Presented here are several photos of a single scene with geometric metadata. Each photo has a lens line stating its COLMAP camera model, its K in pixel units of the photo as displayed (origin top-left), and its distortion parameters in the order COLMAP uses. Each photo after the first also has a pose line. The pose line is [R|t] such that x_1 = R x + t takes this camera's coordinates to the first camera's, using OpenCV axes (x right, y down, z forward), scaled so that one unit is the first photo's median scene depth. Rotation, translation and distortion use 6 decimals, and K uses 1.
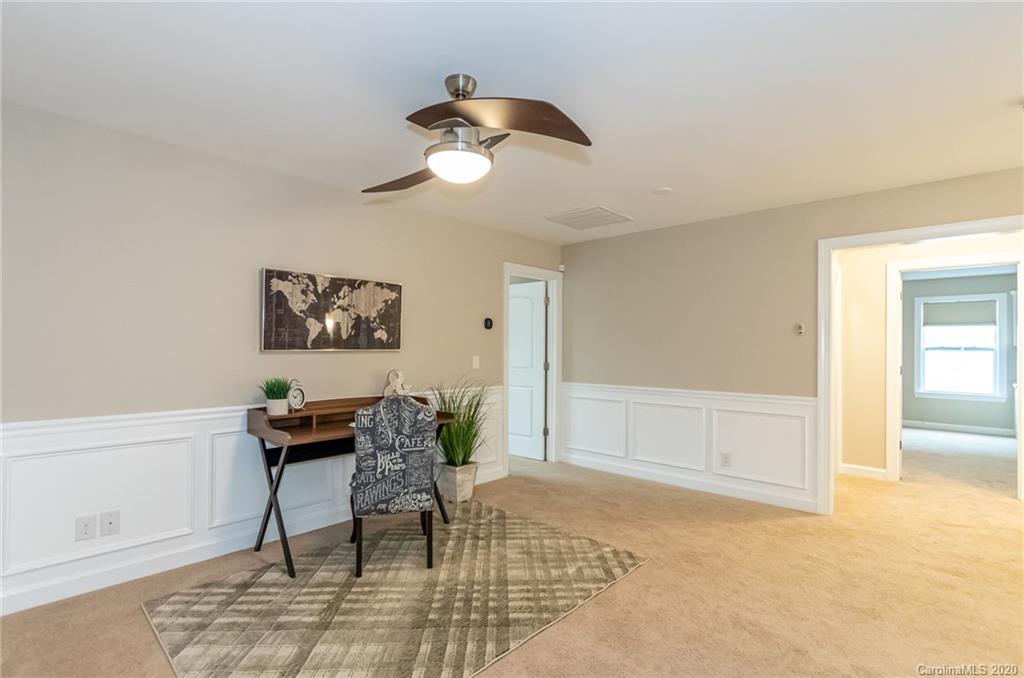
lens RADIAL K [[481.8, 0, 506.9], [0, 481.8, 342.3], [0, 0, 1]] dist [0.002760, -0.001180]
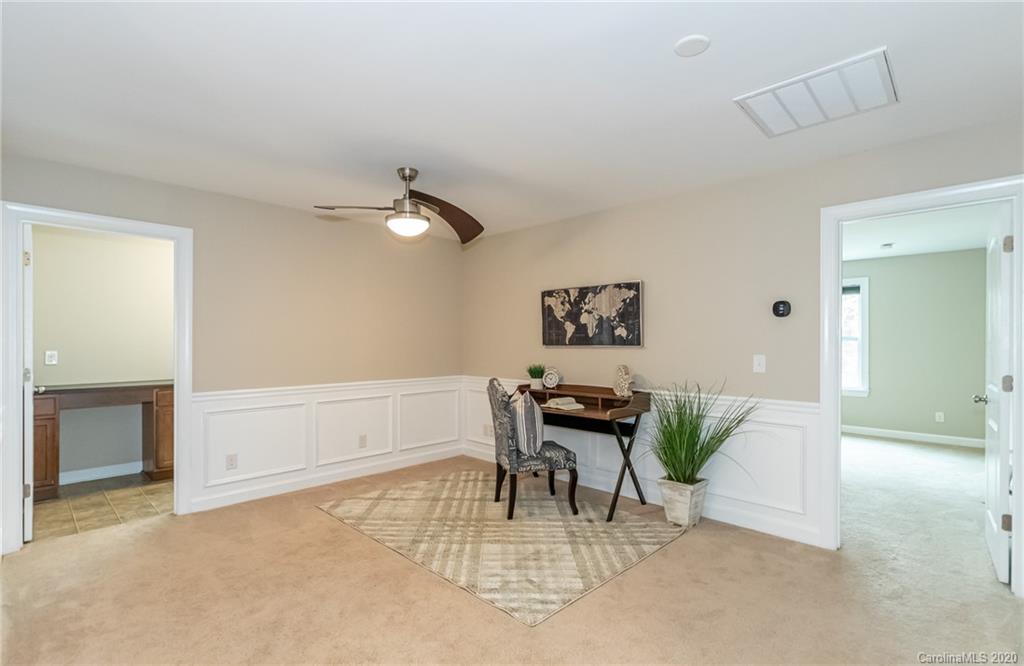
lens RADIAL K [[480.5, 0, 508.8], [0, 480.5, 341.6], [0, 0, 1]] dist [0.001989, -0.000017]
pose [[-0.020114, 0.002523, -0.999795, 0.873038], [0.020061, 0.999797, 0.002119, -0.001523], [0.999596, -0.020014, -0.020160, 0.819547]]
